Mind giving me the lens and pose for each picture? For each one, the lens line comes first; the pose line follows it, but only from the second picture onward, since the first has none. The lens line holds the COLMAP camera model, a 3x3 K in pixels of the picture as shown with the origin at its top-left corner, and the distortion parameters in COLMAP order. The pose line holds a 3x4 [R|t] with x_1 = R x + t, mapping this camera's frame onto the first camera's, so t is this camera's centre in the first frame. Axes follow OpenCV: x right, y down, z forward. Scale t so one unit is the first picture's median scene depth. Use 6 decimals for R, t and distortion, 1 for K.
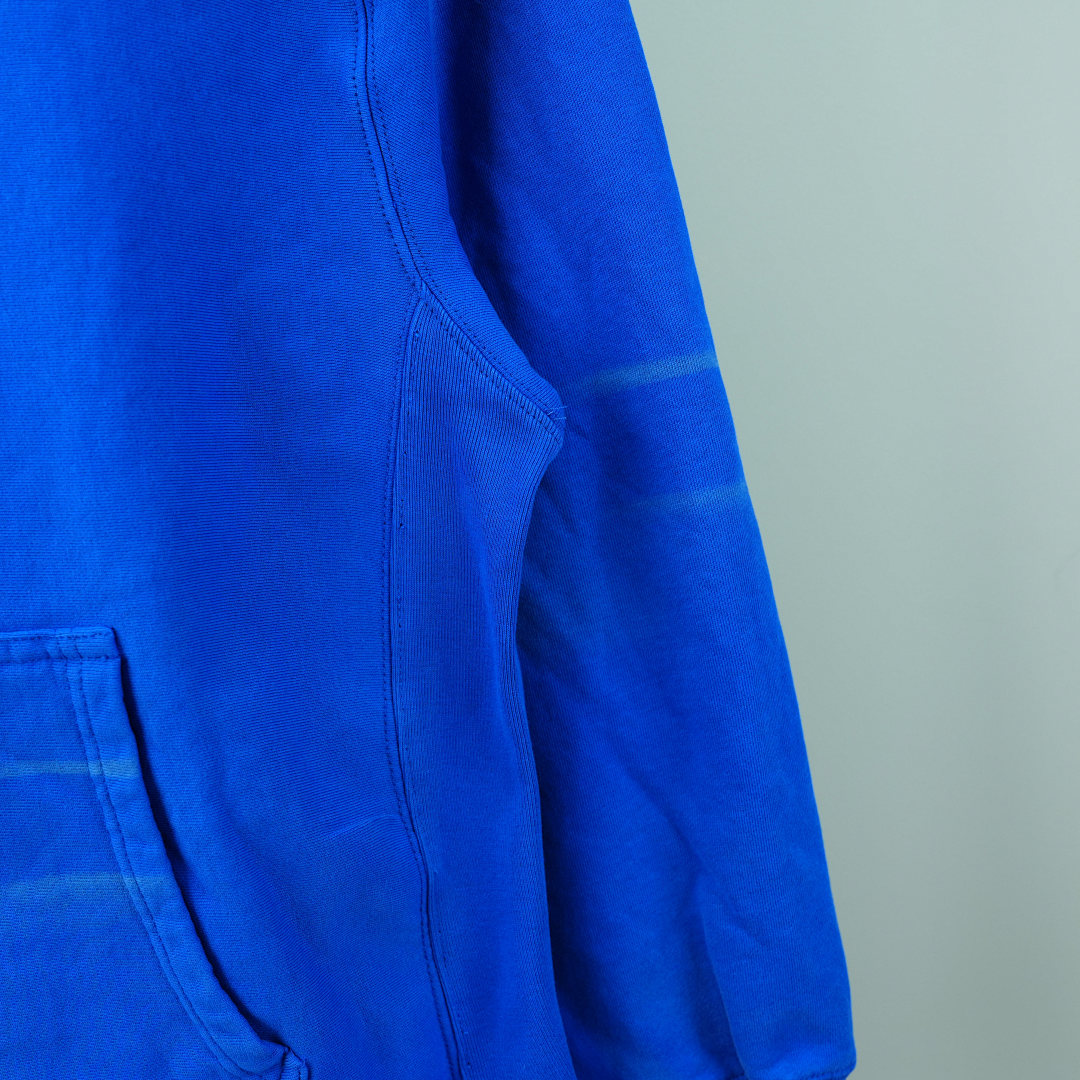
lens RADIAL K [[1277.3, 0, 535.3], [0, 1277.3, 541.6], [0, 0, 1]] dist [-0.005681, 0.000000]
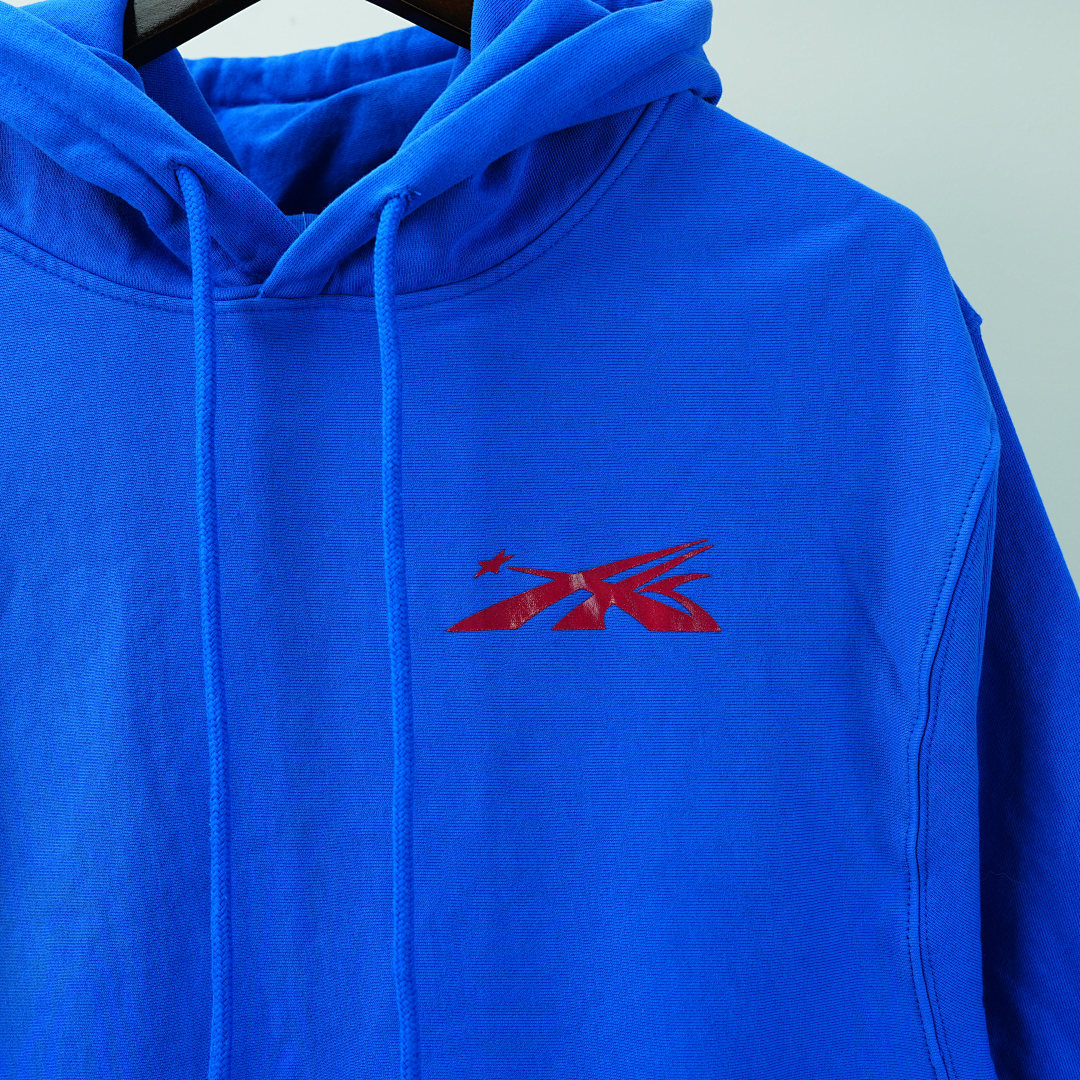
lens RADIAL K [[1277.3, 0, 538.3], [0, 1277.3, 539.2], [0, 0, 1]] dist [-0.005681, 0.000000]
pose [[0.985765, 0.022996, -0.166551, -0.259300], [-0.047948, 0.987916, -0.147387, -0.486461], [0.161149, 0.153275, 0.974955, -0.142392]]
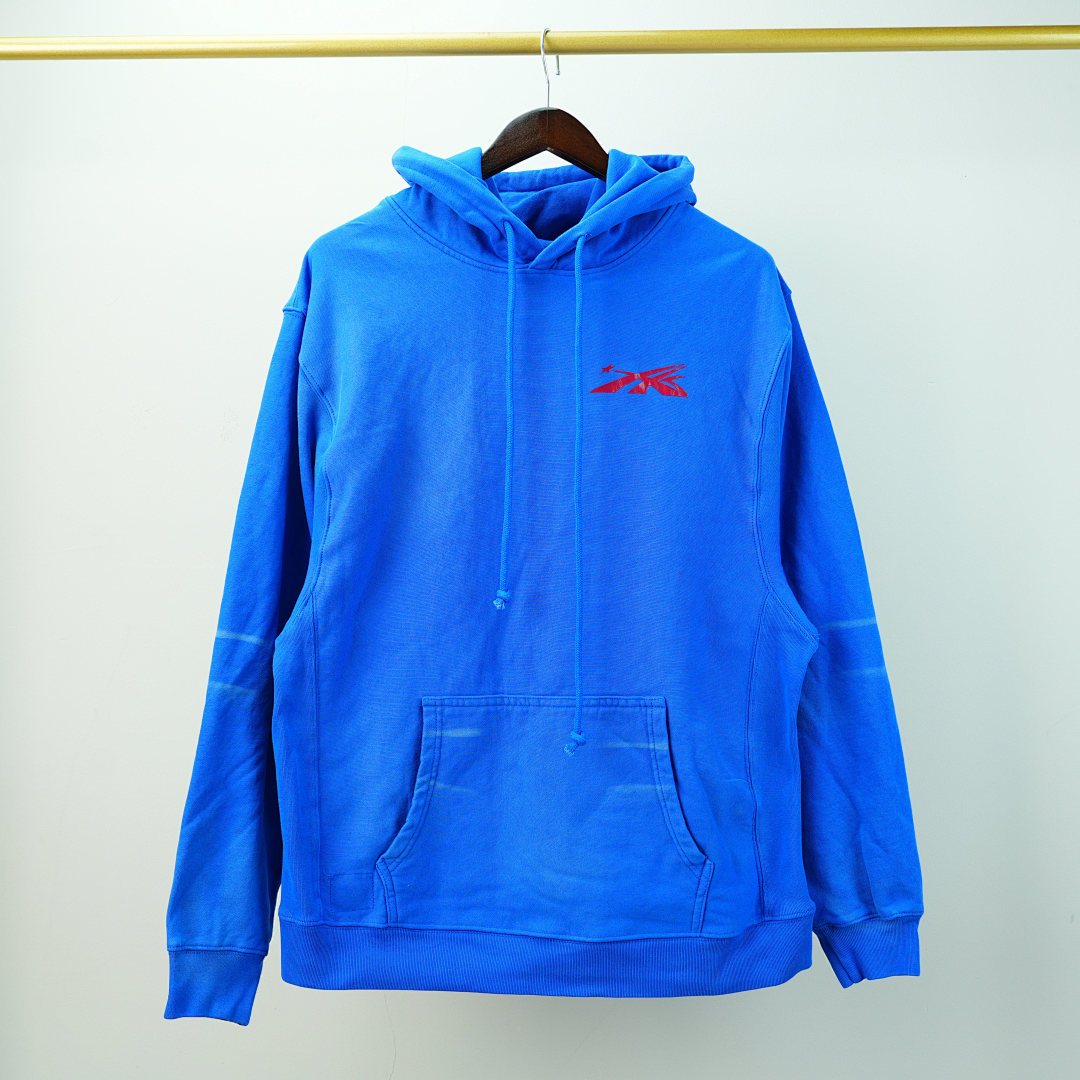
lens RADIAL K [[1260.8, 0, 538.2], [0, 1260.8, 536.2], [0, 0, 1]] dist [-0.001227, 0.000000]
pose [[0.988556, 0.063057, -0.137040, -0.212453], [-0.084816, 0.983588, -0.159249, 0.168075], [0.124749, 0.169050, 0.977681, -1.741273]]
